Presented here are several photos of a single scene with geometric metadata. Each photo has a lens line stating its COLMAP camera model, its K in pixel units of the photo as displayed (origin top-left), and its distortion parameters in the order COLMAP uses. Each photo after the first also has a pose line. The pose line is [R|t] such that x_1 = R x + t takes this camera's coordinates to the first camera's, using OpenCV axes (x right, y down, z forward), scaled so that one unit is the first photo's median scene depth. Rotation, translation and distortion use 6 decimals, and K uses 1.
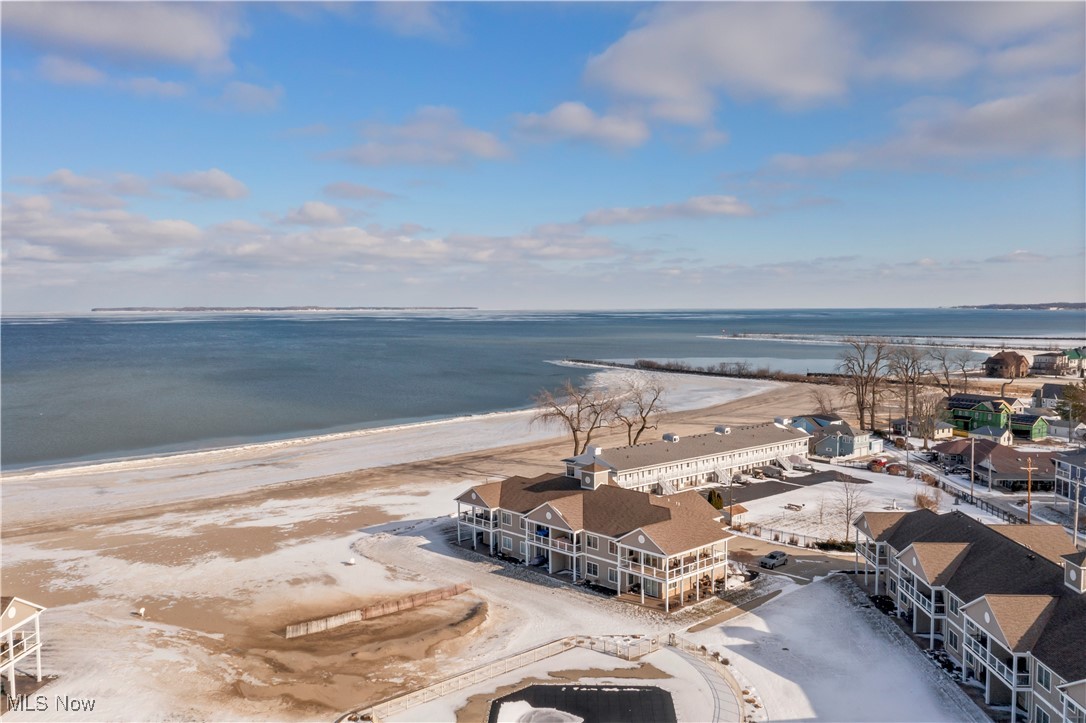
lens RADIAL K [[869.9, 0, 543.0], [0, 869.9, 361.5], [0, 0, 1]] dist [-0.005976, 0.011919]
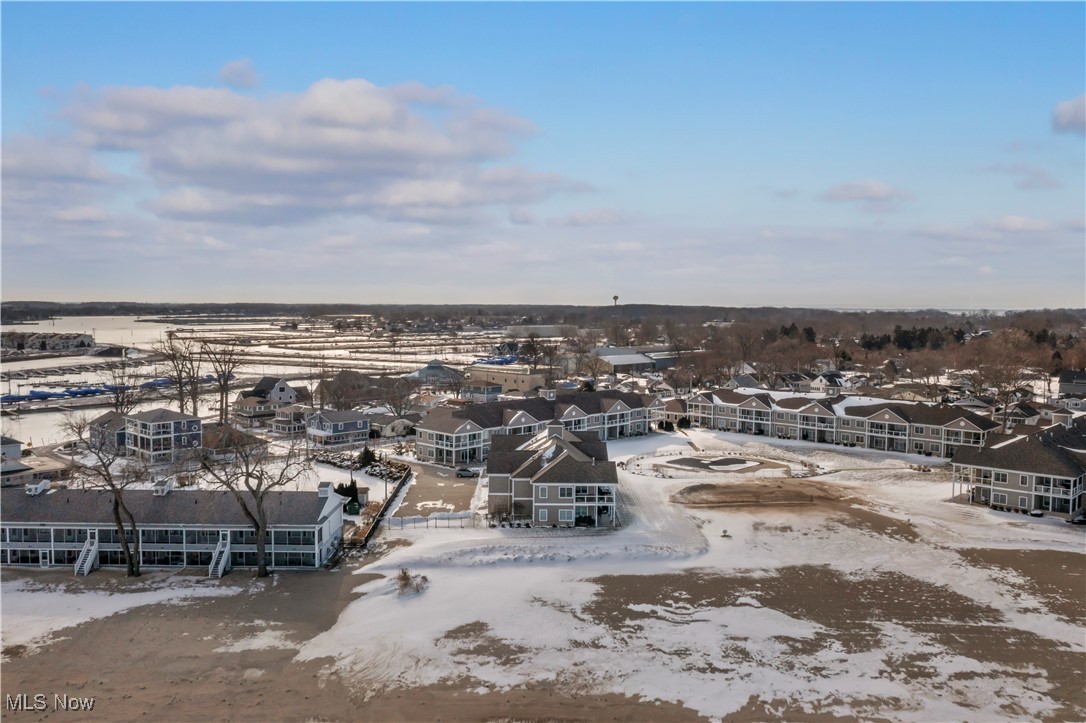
lens RADIAL K [[863.0, 0, 543.0], [0, 863.0, 361.5], [0, 0, 1]] dist [-0.011485, 0.005062]
pose [[-0.749257, -0.044354, 0.660792, -0.827452], [0.038211, 0.993198, 0.109992, -0.114225], [-0.661176, 0.107662, -0.742466, 2.132905]]
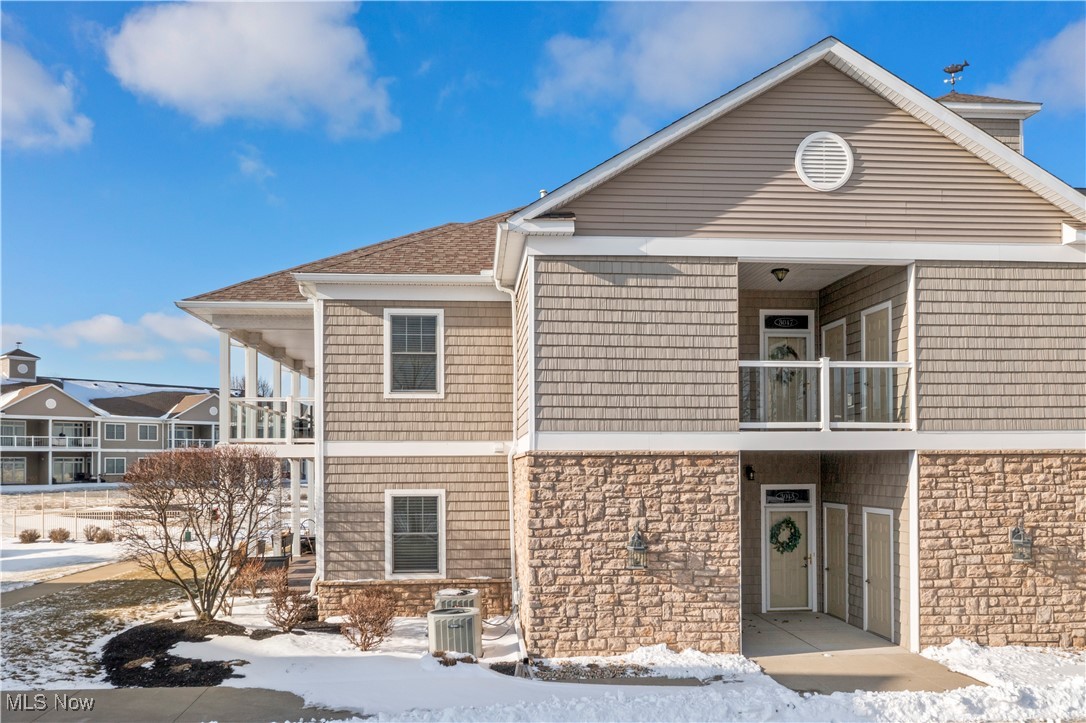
lens RADIAL K [[890.5, 0, 539.0], [0, 890.5, 448.3], [0, 0, 1]] dist [-0.006560, 0.001690]
pose [[-0.618175, -0.003362, -0.786033, 0.319350], [-0.041985, 0.998705, 0.028747, 0.221340], [0.784919, 0.050772, -0.617515, 1.170805]]
